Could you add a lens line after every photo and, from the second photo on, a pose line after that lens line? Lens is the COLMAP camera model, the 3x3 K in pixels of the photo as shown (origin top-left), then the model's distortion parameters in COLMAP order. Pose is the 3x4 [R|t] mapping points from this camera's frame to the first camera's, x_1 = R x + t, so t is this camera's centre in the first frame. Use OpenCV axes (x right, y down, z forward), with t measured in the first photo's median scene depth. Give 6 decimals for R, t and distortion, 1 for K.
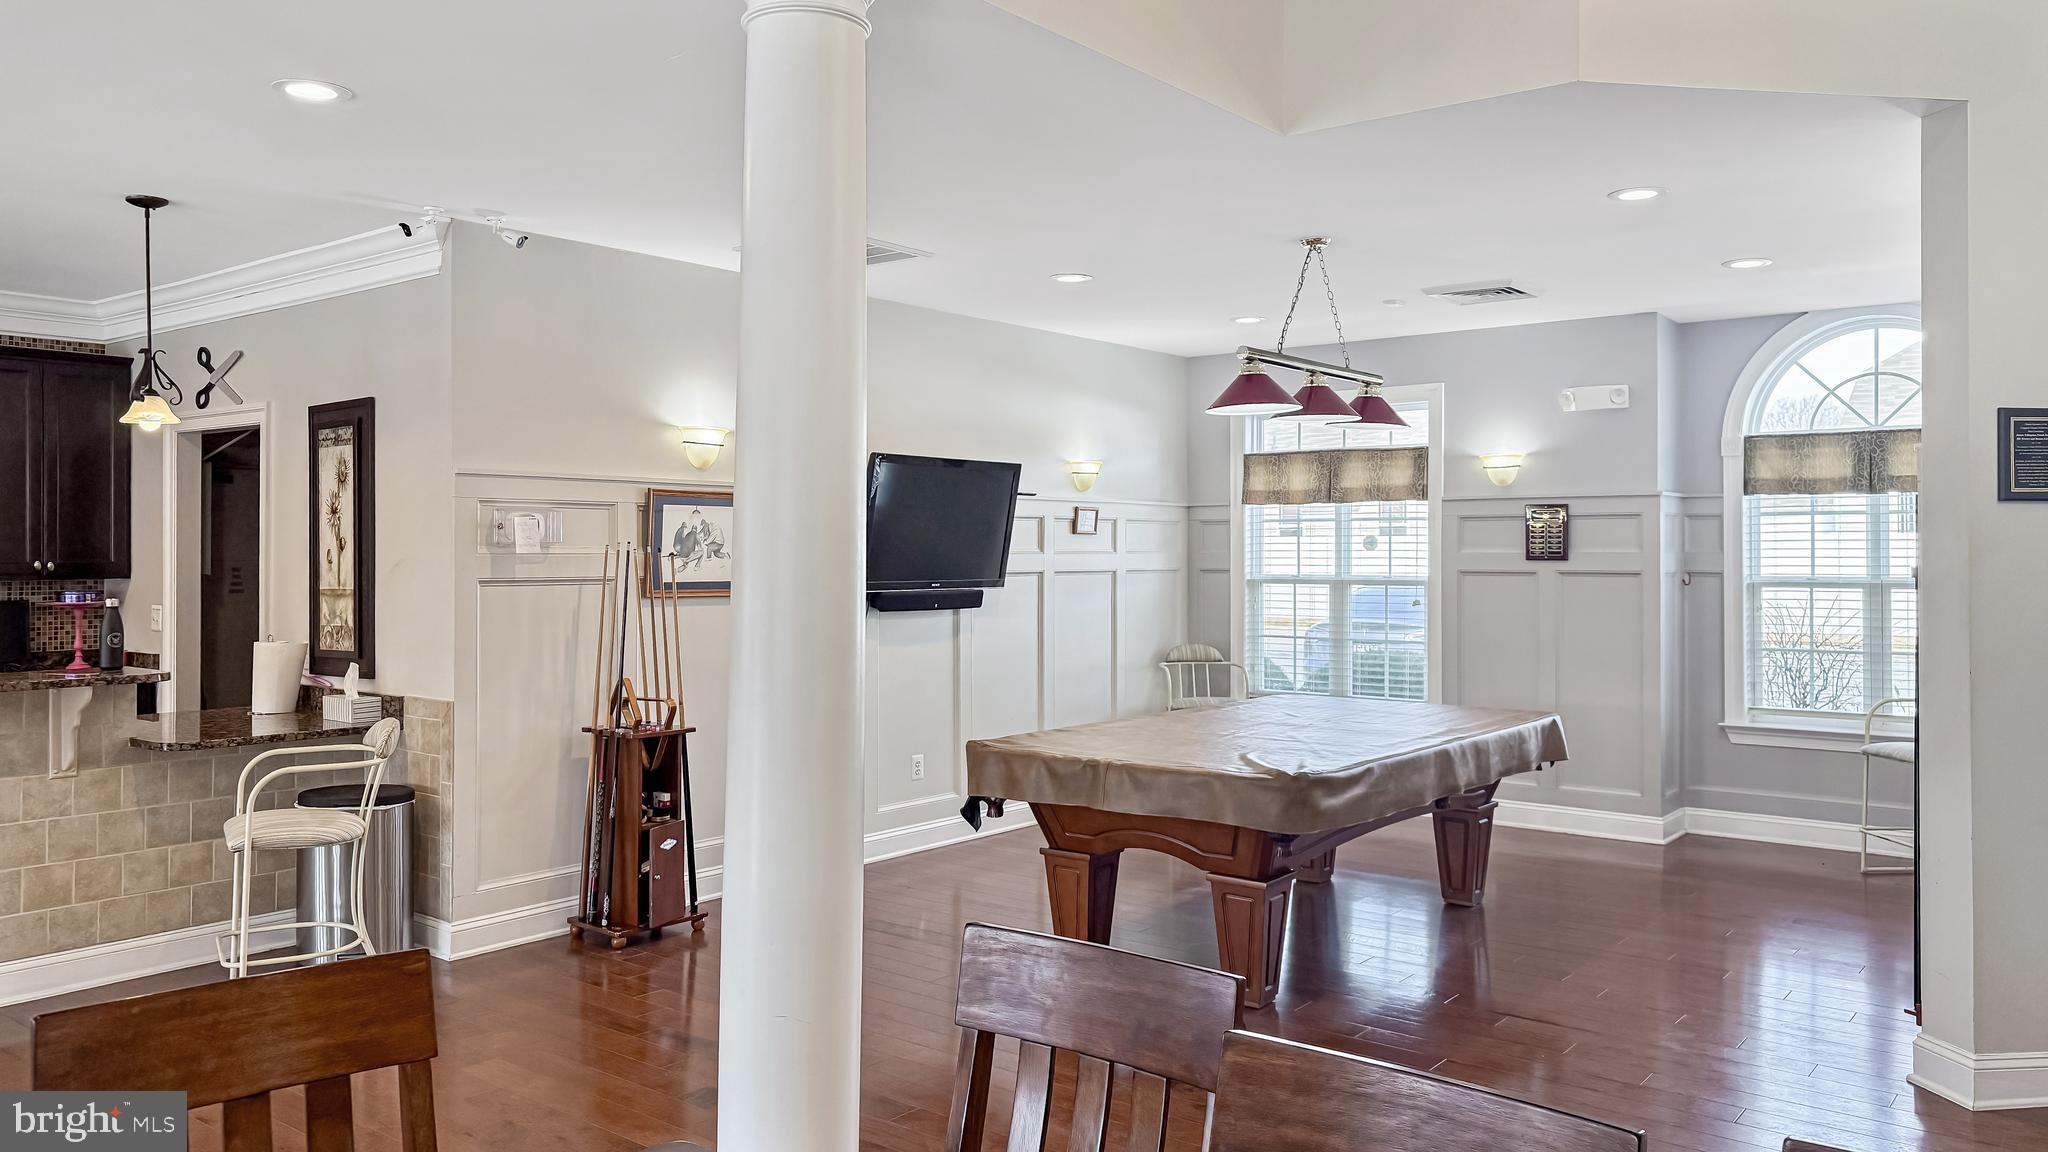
lens RADIAL K [[1468.5, 0, 1029.8], [0, 1468.5, 578.5], [0, 0, 1]] dist [0.006084, 0.000083]
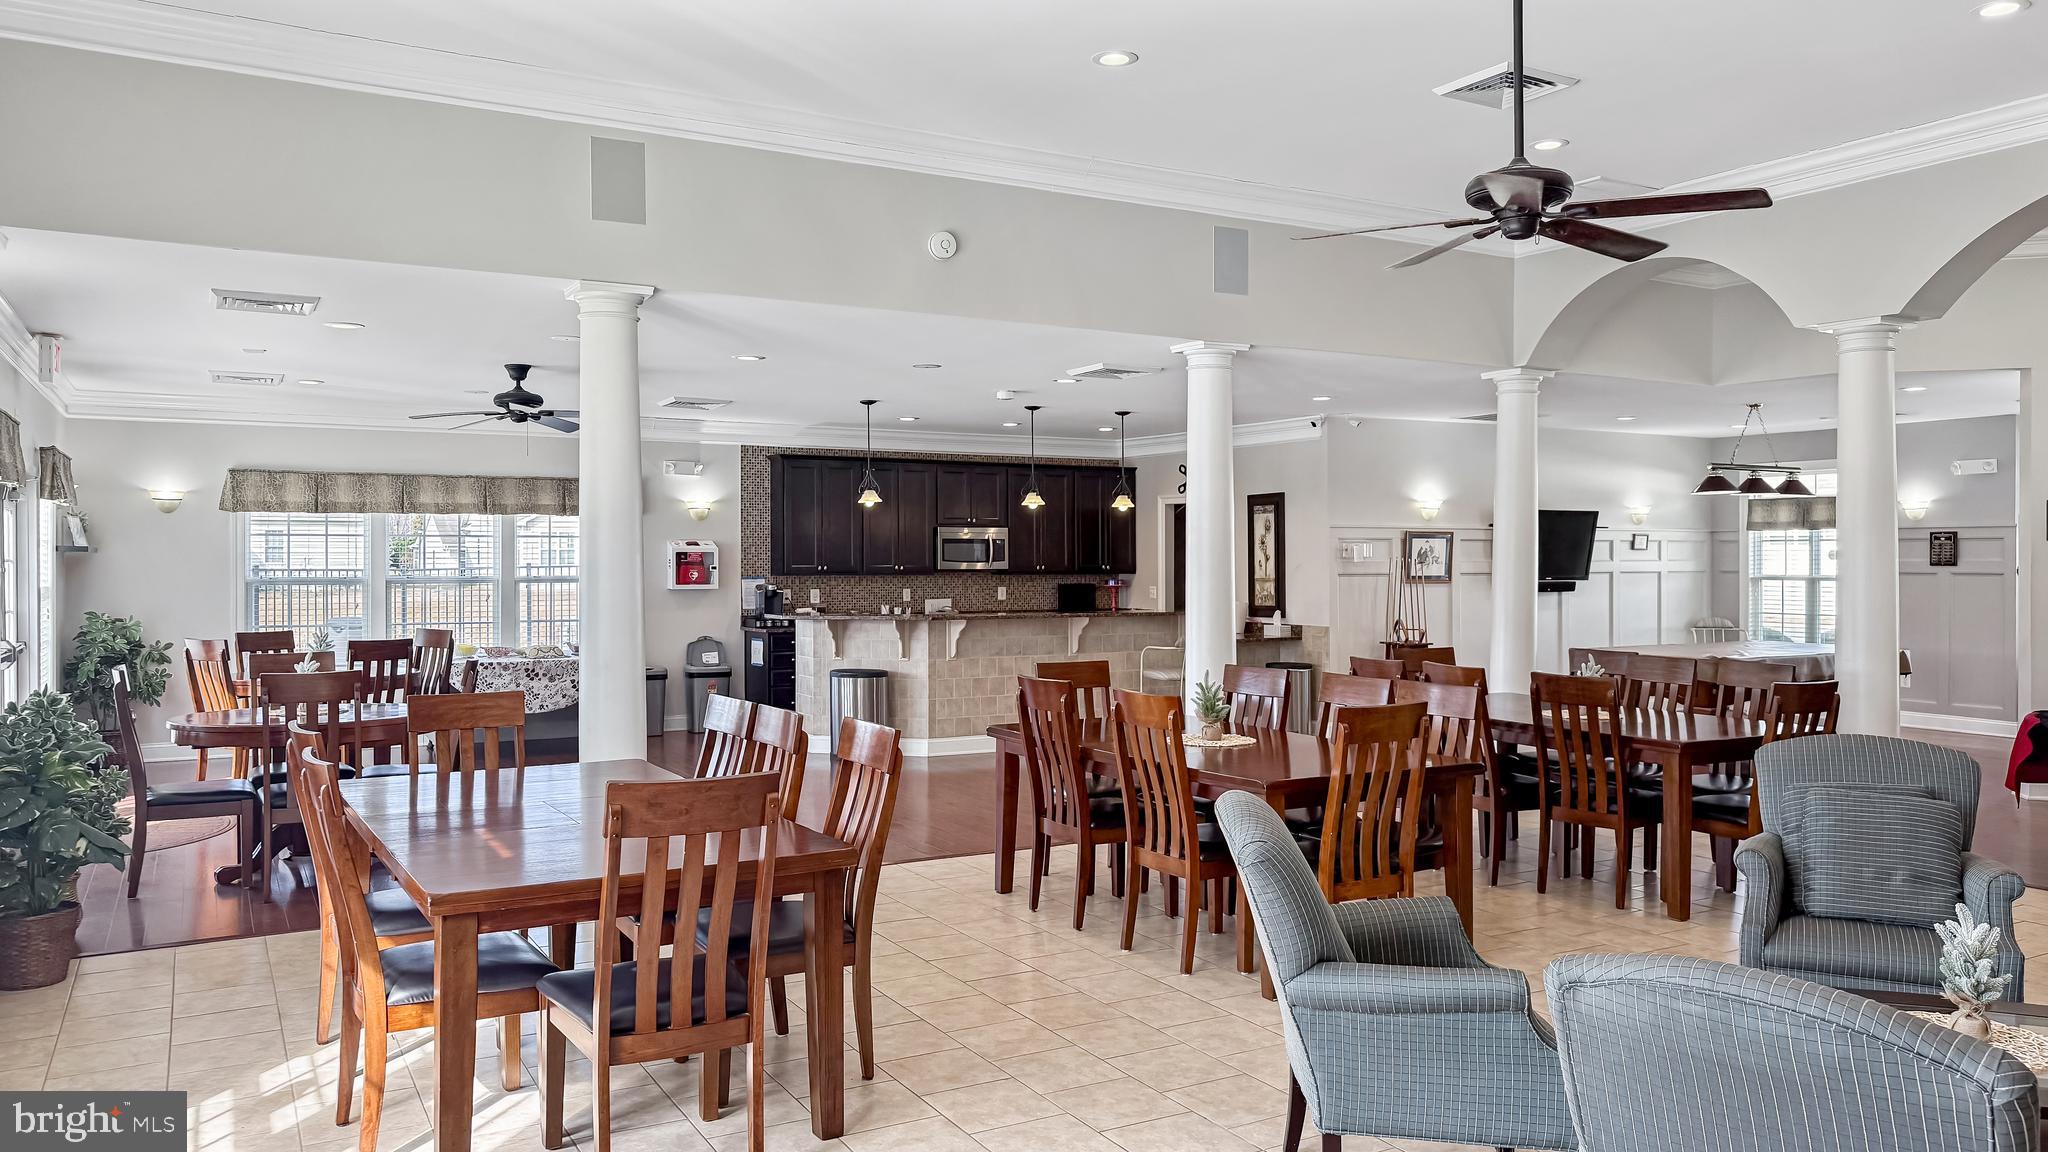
lens RADIAL K [[1468.5, 0, 1029.8], [0, 1468.5, 578.5], [0, 0, 1]] dist [0.006084, 0.000083]
pose [[0.925632, 0.004807, -0.378395, 0.032057], [-0.005657, 0.999983, -0.001134, 0.010076], [0.378383, 0.003190, 0.925644, -0.960725]]
